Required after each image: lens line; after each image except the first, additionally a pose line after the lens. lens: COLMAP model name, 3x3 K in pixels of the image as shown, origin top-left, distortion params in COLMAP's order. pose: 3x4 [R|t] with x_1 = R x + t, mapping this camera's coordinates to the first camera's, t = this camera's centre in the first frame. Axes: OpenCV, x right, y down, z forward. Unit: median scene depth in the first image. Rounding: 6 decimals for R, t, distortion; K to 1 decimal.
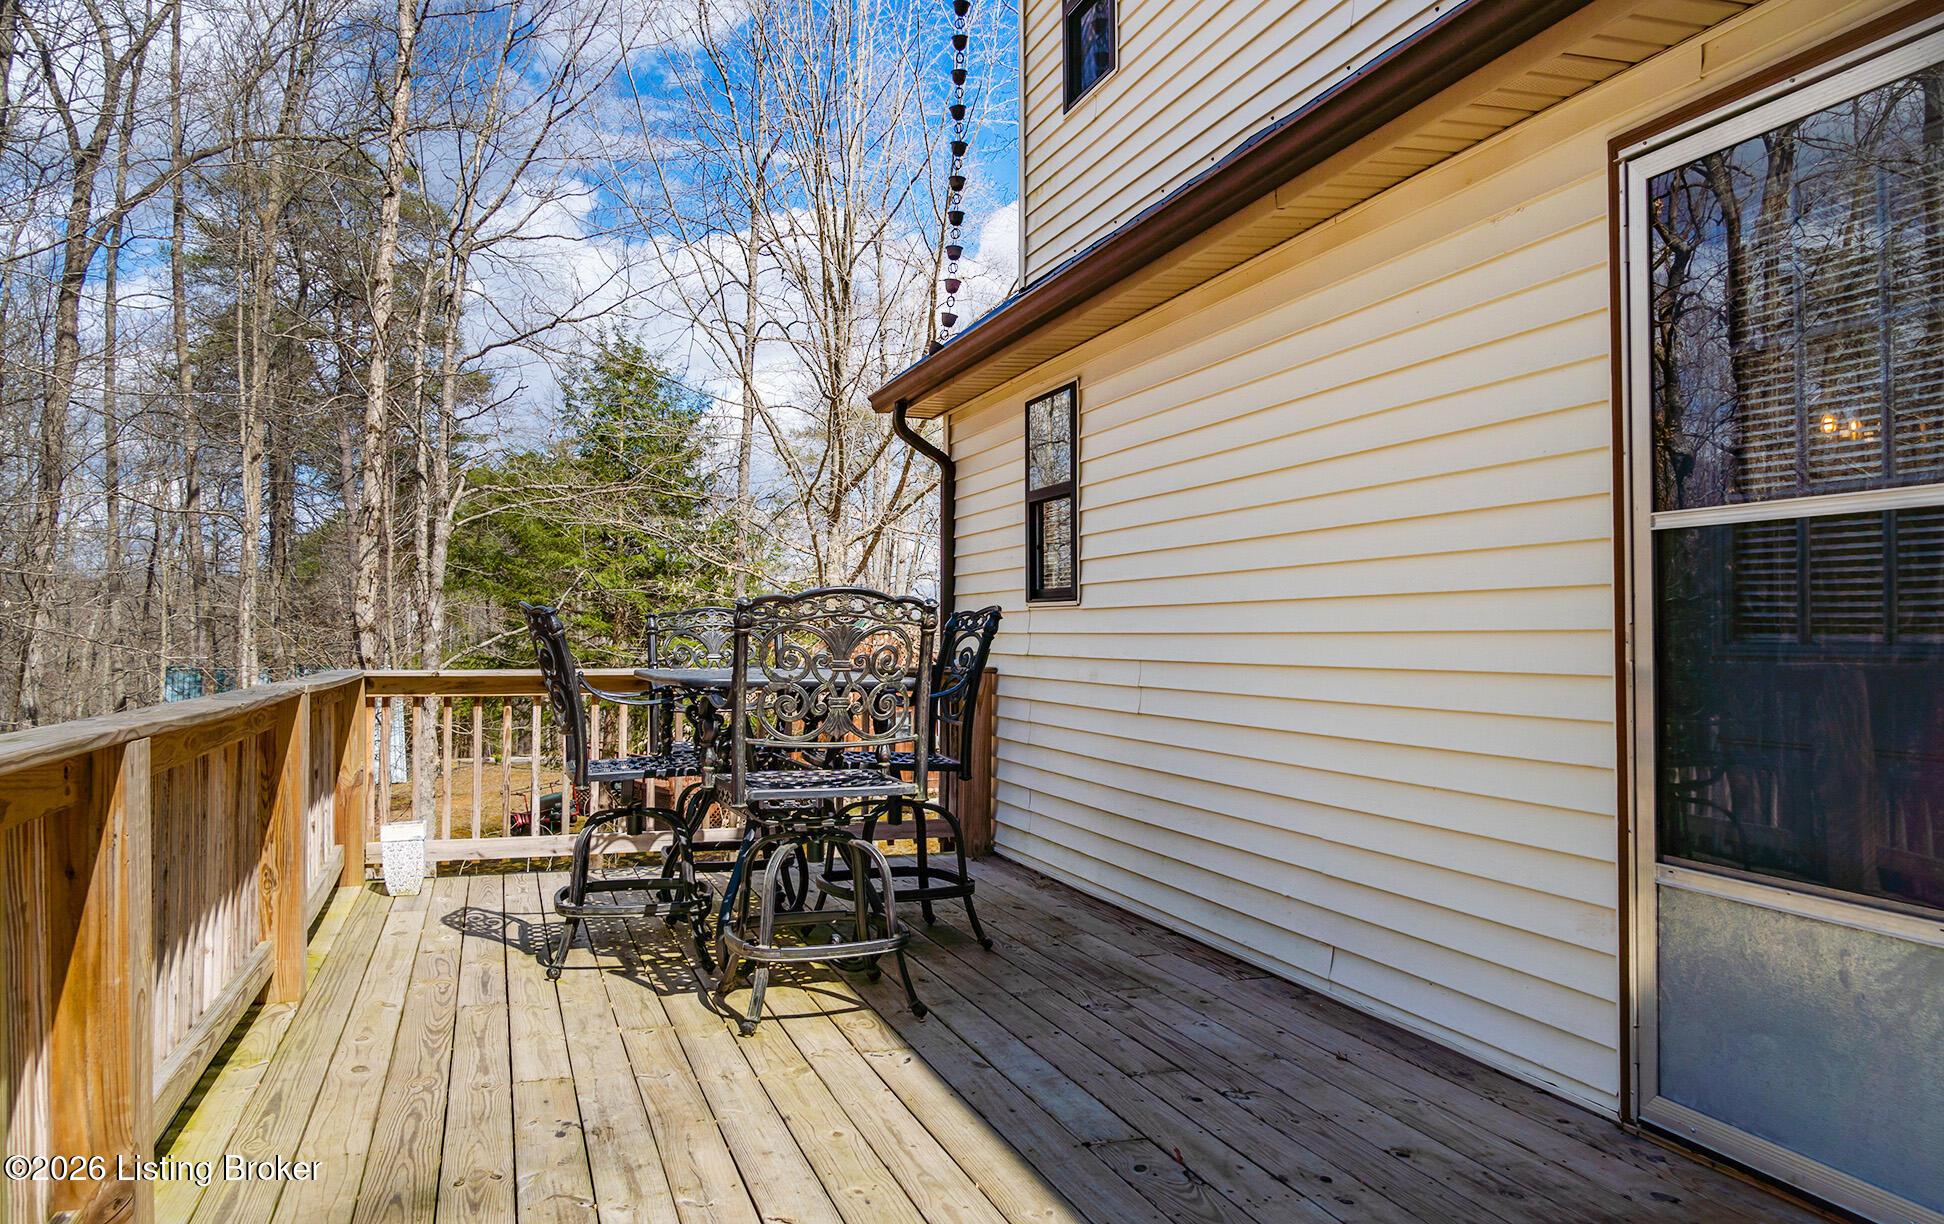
lens RADIAL K [[1446.0, 0, 971.3], [0, 1446.0, 595.5], [0, 0, 1]] dist [-0.022427, 0.013899]
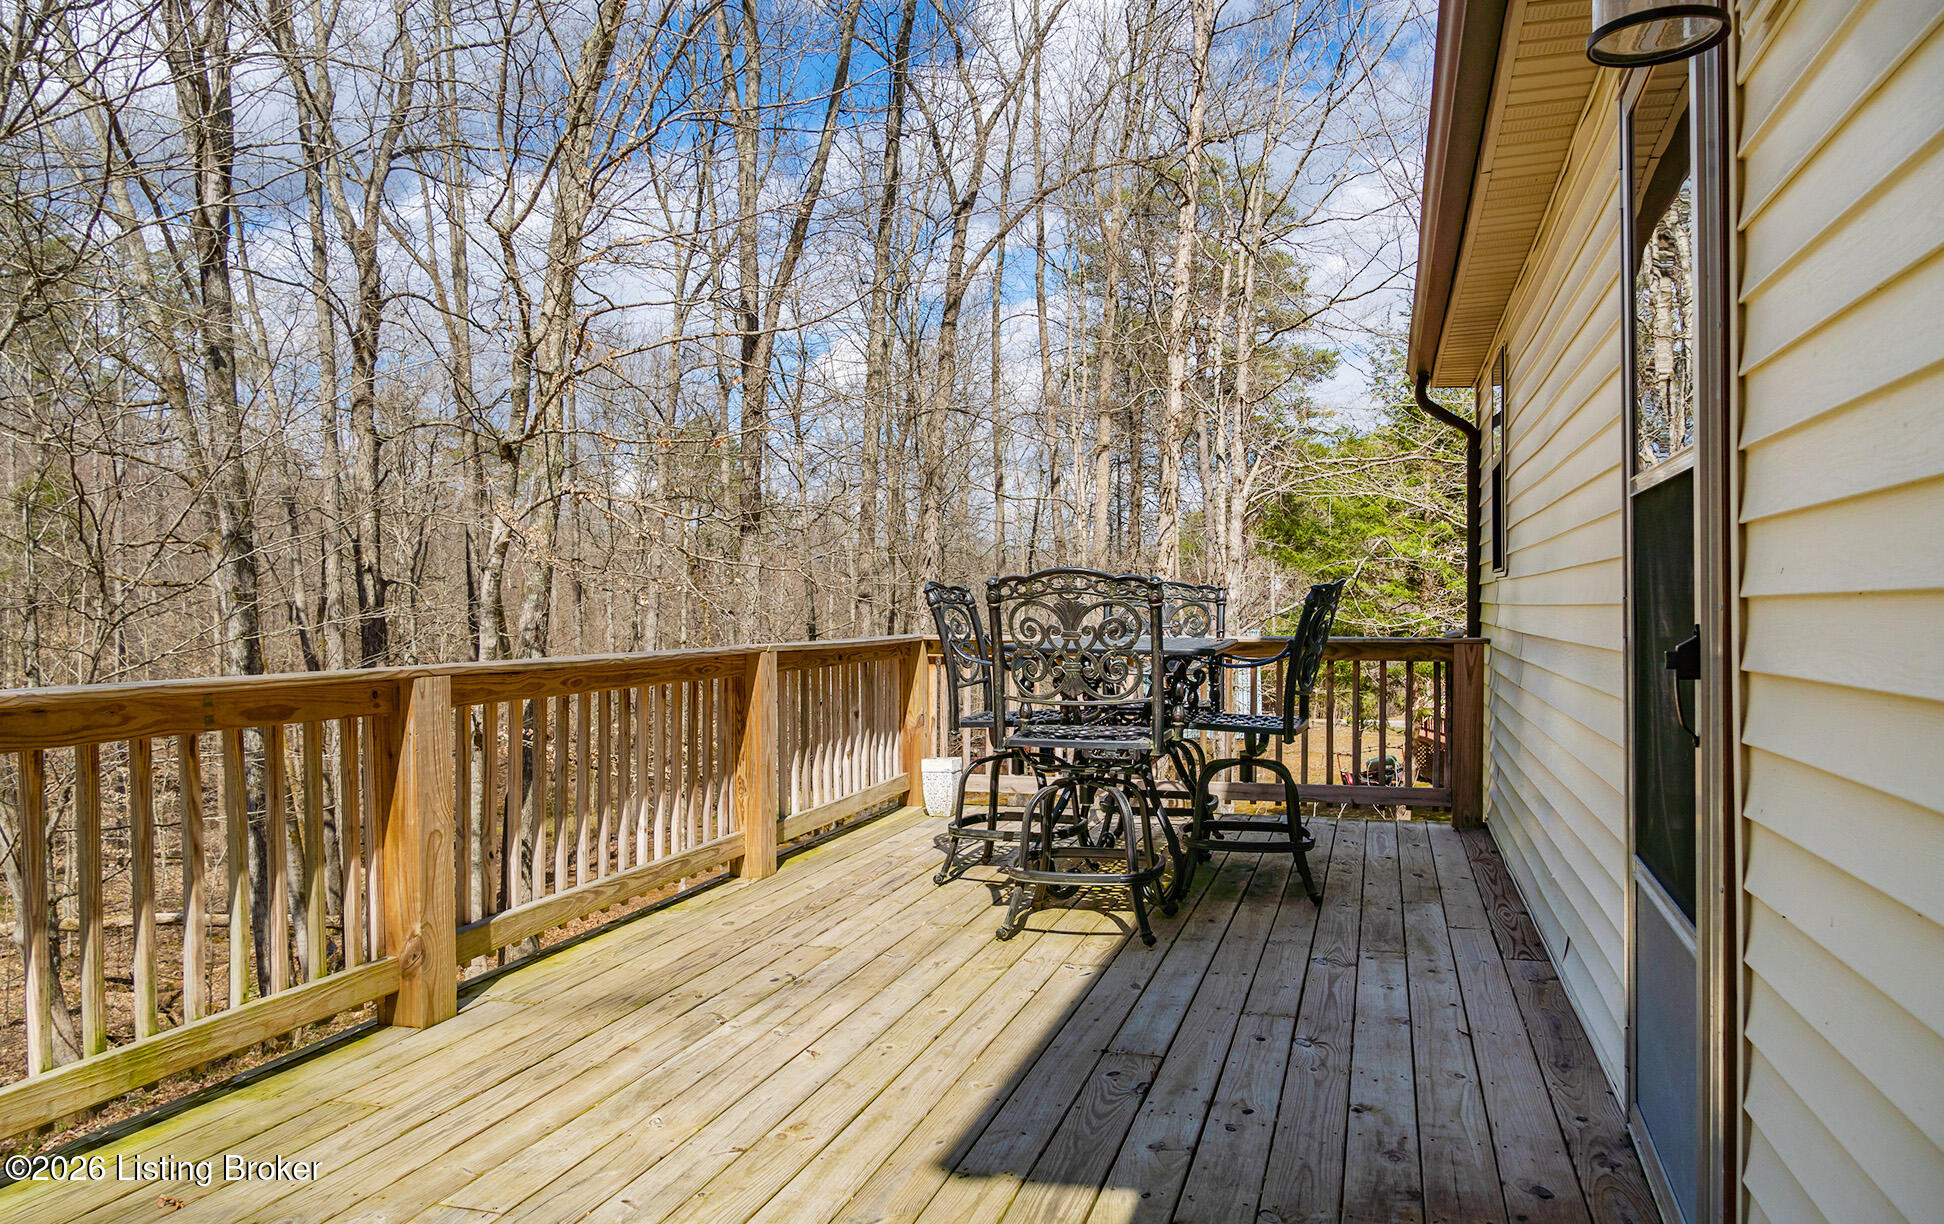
lens RADIAL K [[1446.0, 0, 1009.6], [0, 1446.0, 593.9], [0, 0, 1]] dist [-0.022427, 0.013899]
pose [[0.831546, -0.004899, -0.555434, 0.331751], [0.017366, 0.999702, 0.017182, -0.003580], [0.555184, -0.023933, 0.831383, 0.001361]]
